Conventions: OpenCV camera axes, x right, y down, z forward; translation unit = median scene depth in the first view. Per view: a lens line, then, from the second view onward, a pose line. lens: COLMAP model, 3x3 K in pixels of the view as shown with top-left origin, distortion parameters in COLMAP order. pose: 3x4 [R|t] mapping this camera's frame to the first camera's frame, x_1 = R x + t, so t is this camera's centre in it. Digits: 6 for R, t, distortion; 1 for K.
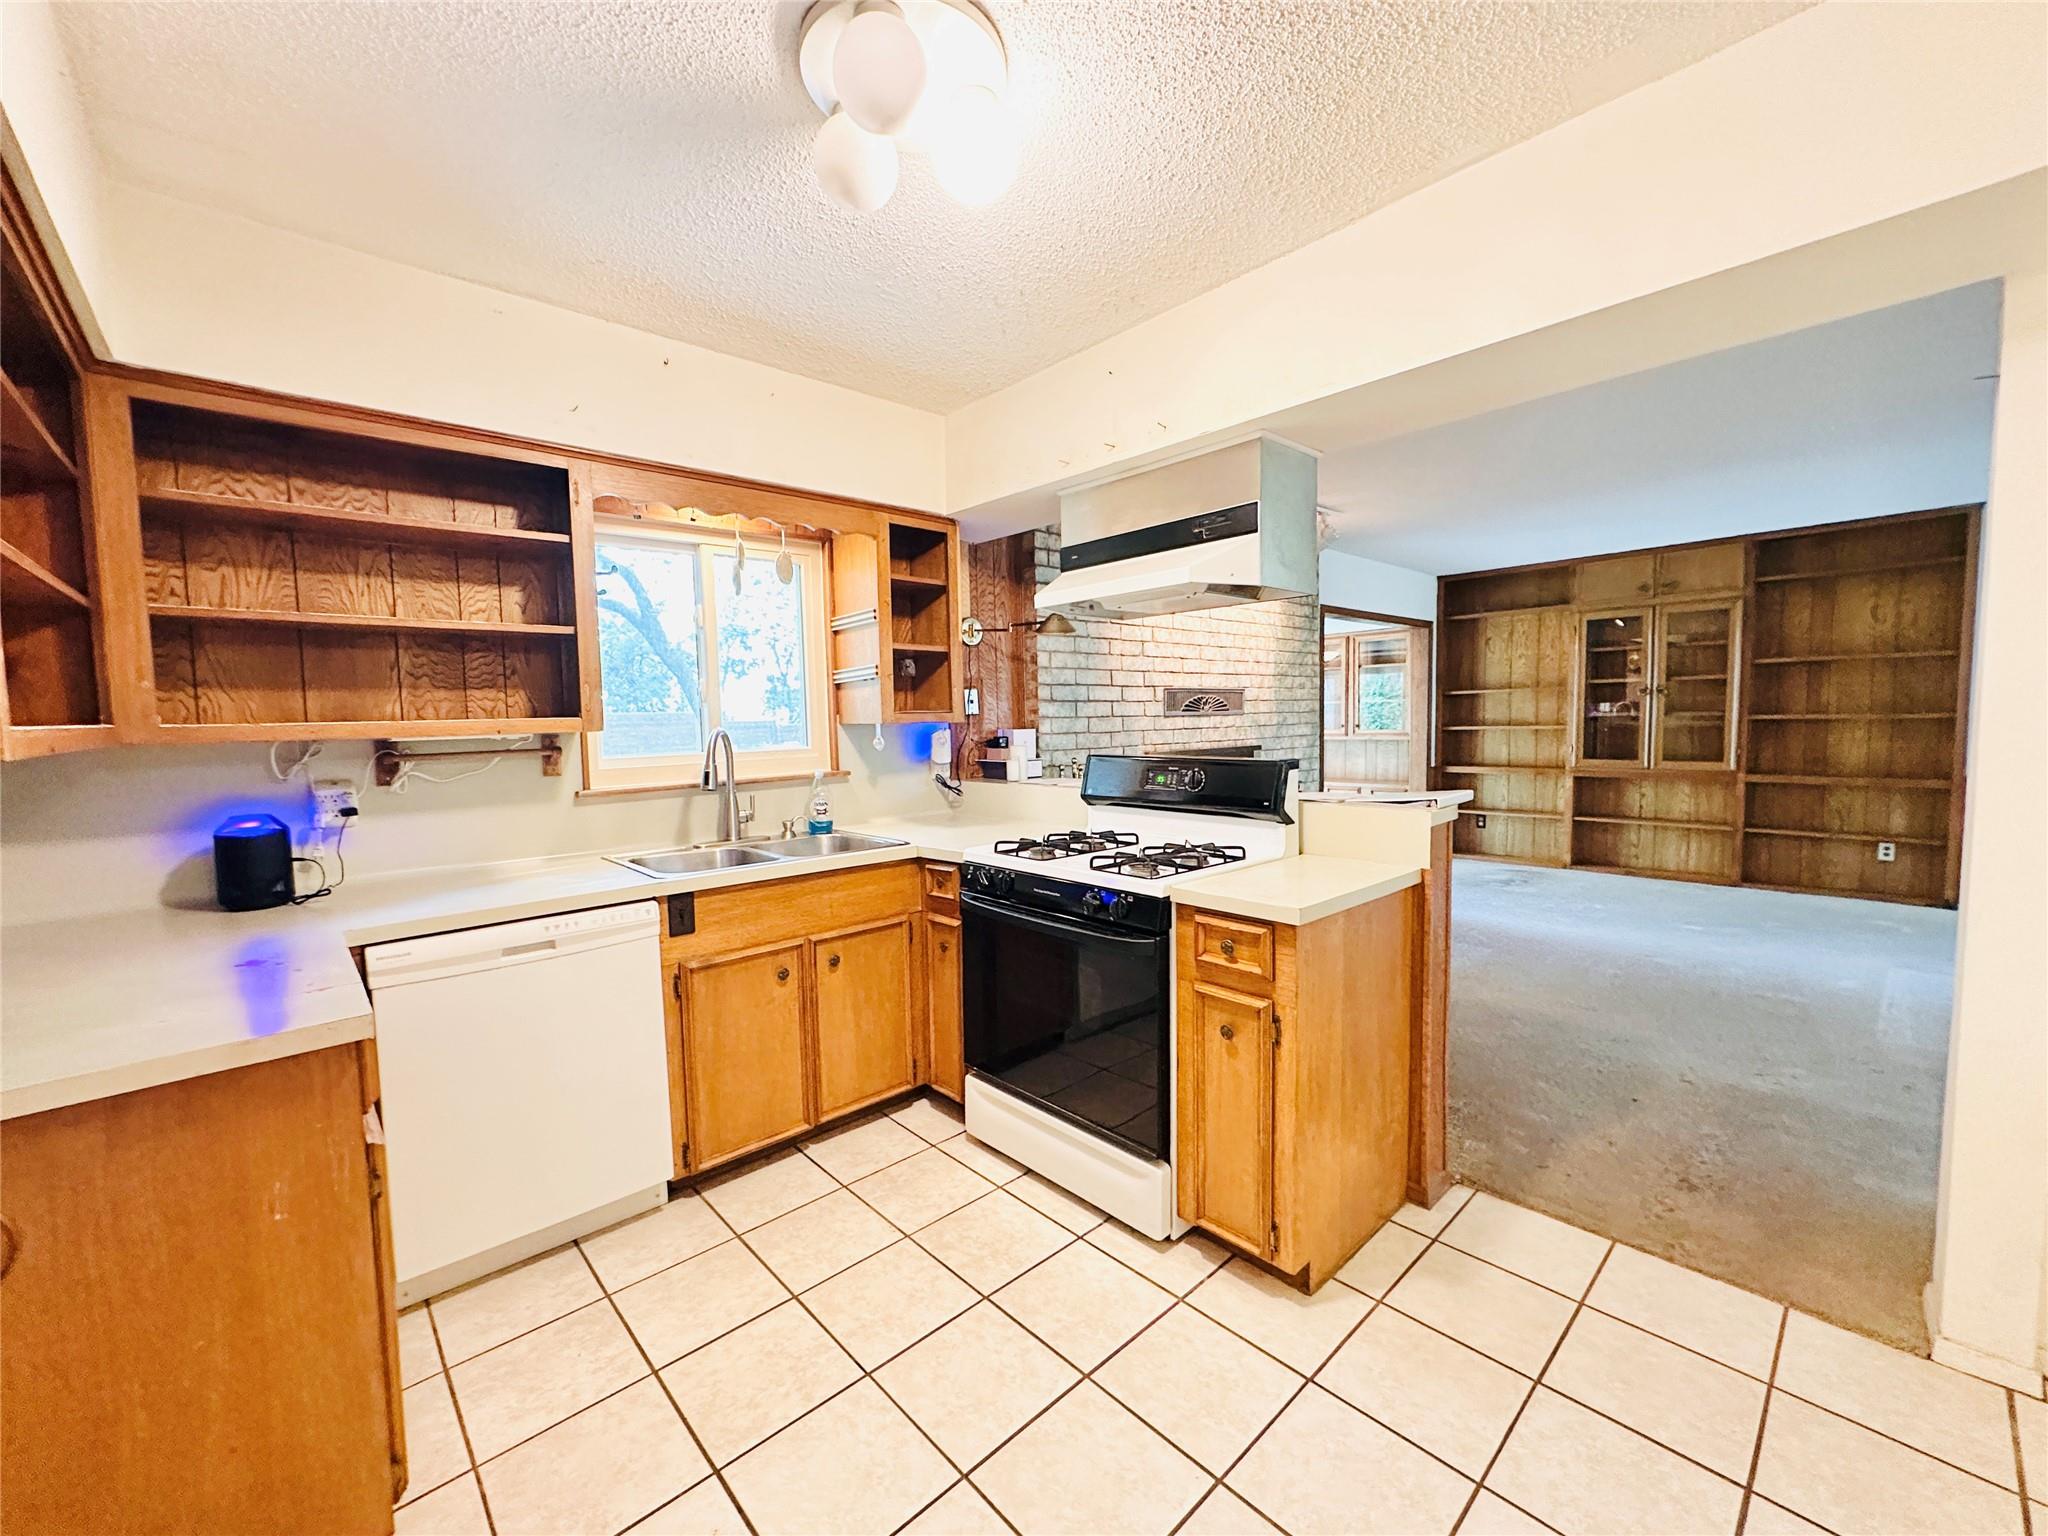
lens RADIAL K [[817.2, 0, 1020.1], [0, 817.2, 765.7], [0, 0, 1]] dist [0.000531, -0.000562]
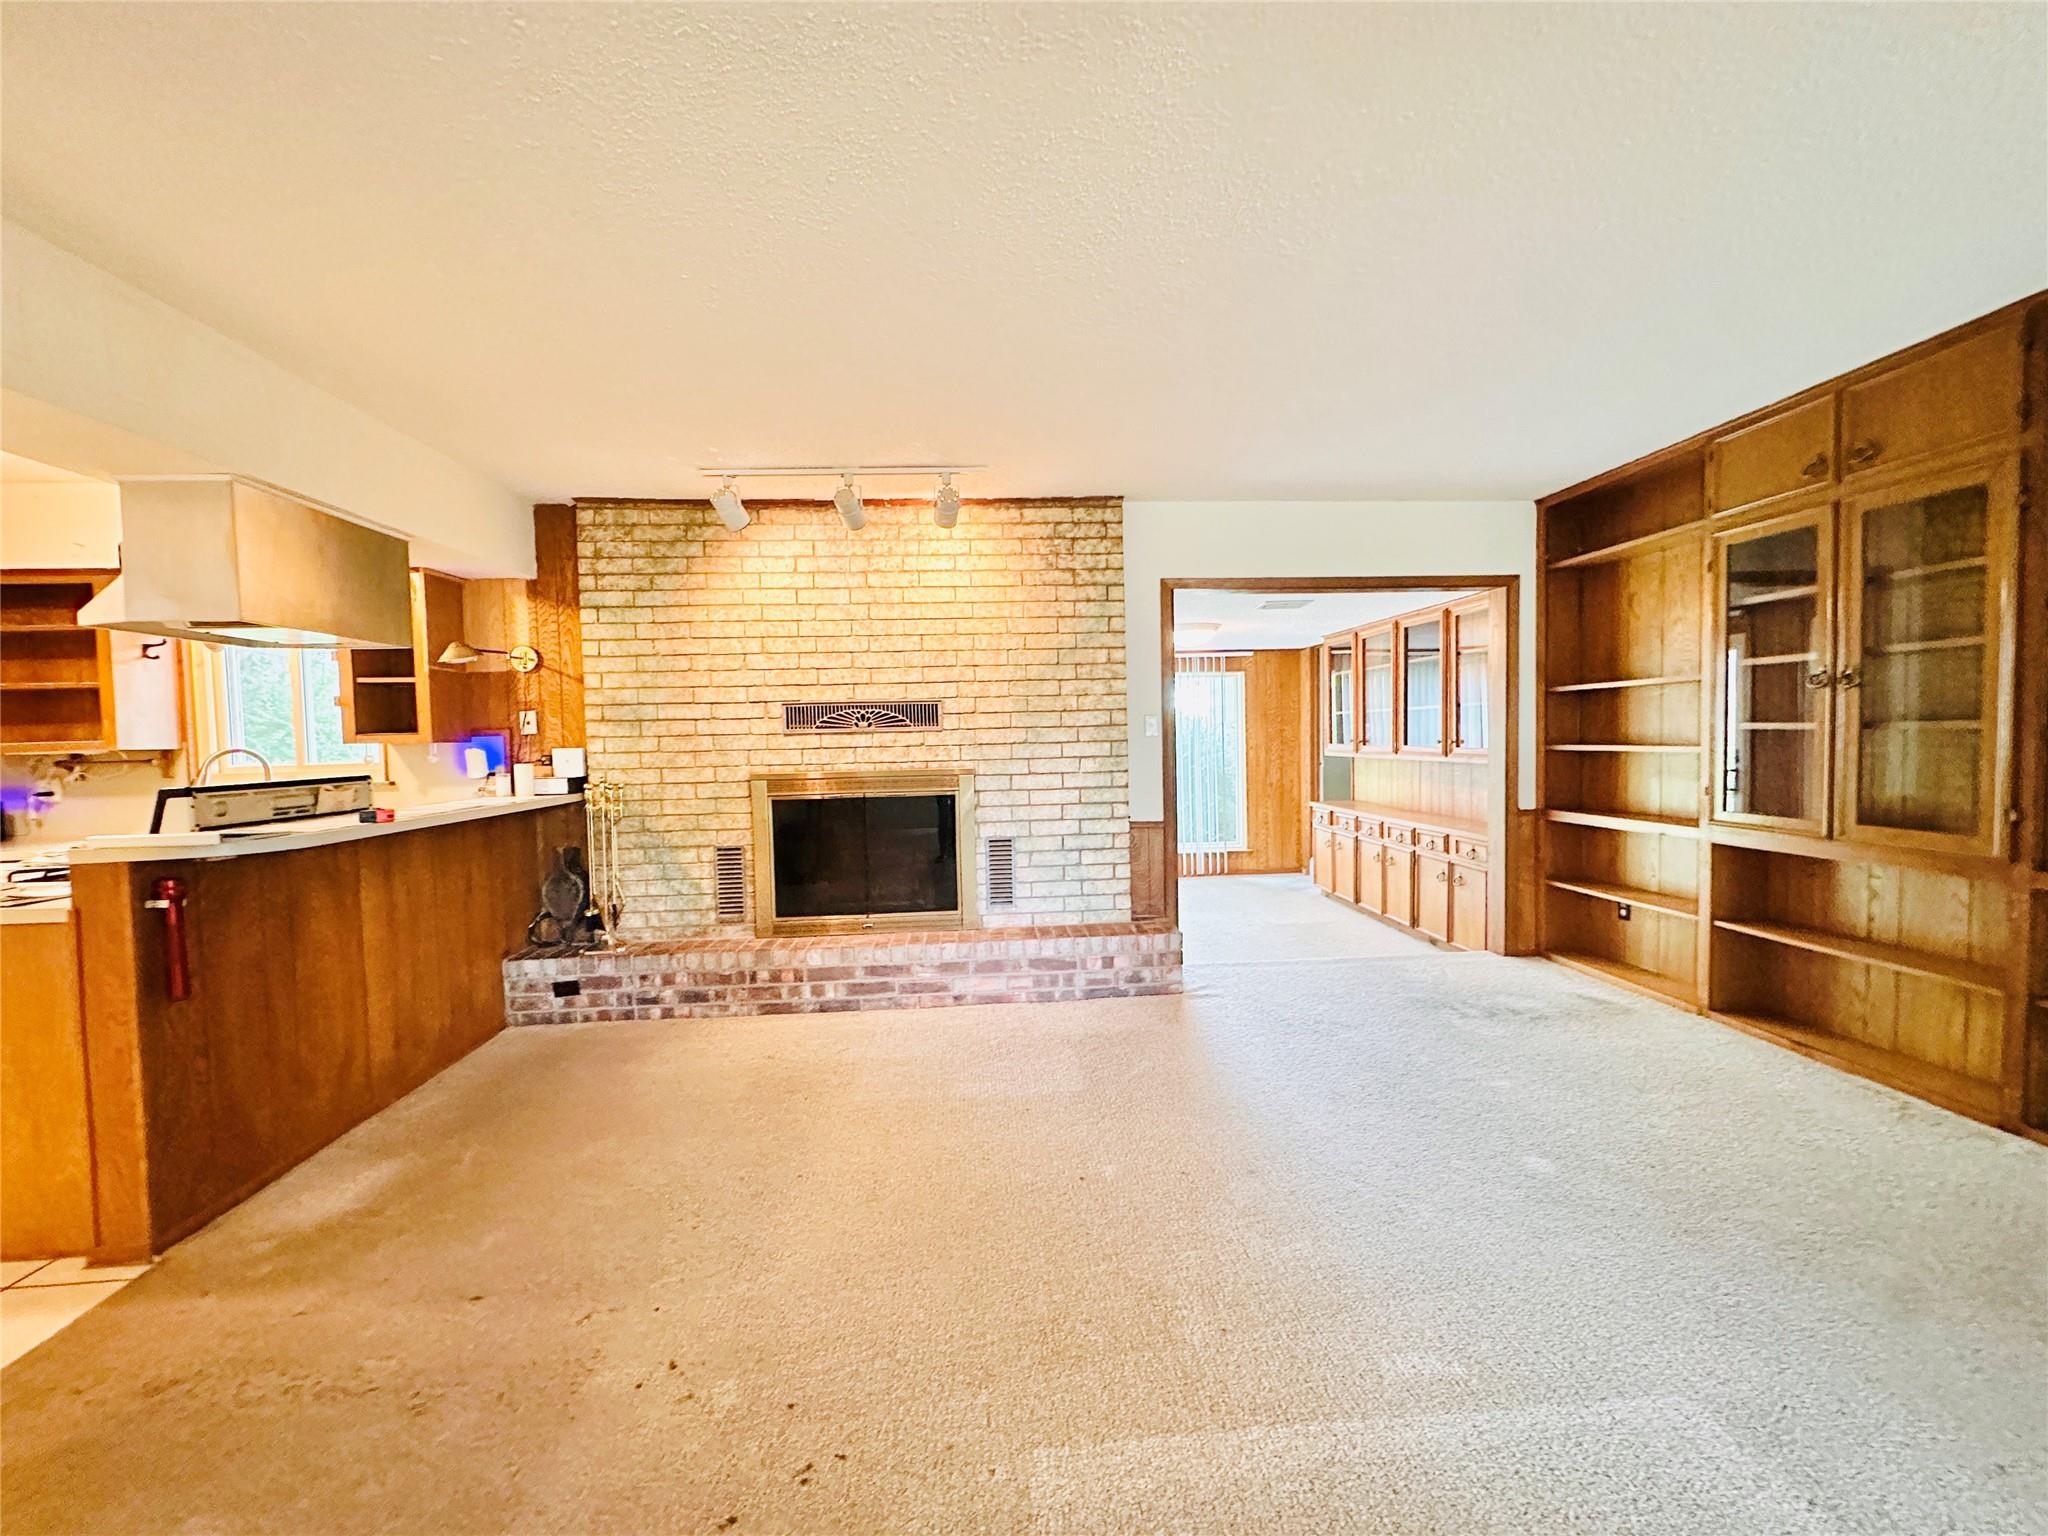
lens RADIAL K [[817.2, 0, 1021.8], [0, 817.2, 764.7], [0, 0, 1]] dist [0.000531, -0.000562]
pose [[0.788283, 0.025634, -0.614778, 0.947006], [-0.030080, 0.999543, 0.003108, -0.037841], [0.614577, 0.016042, 0.788694, 0.450168]]
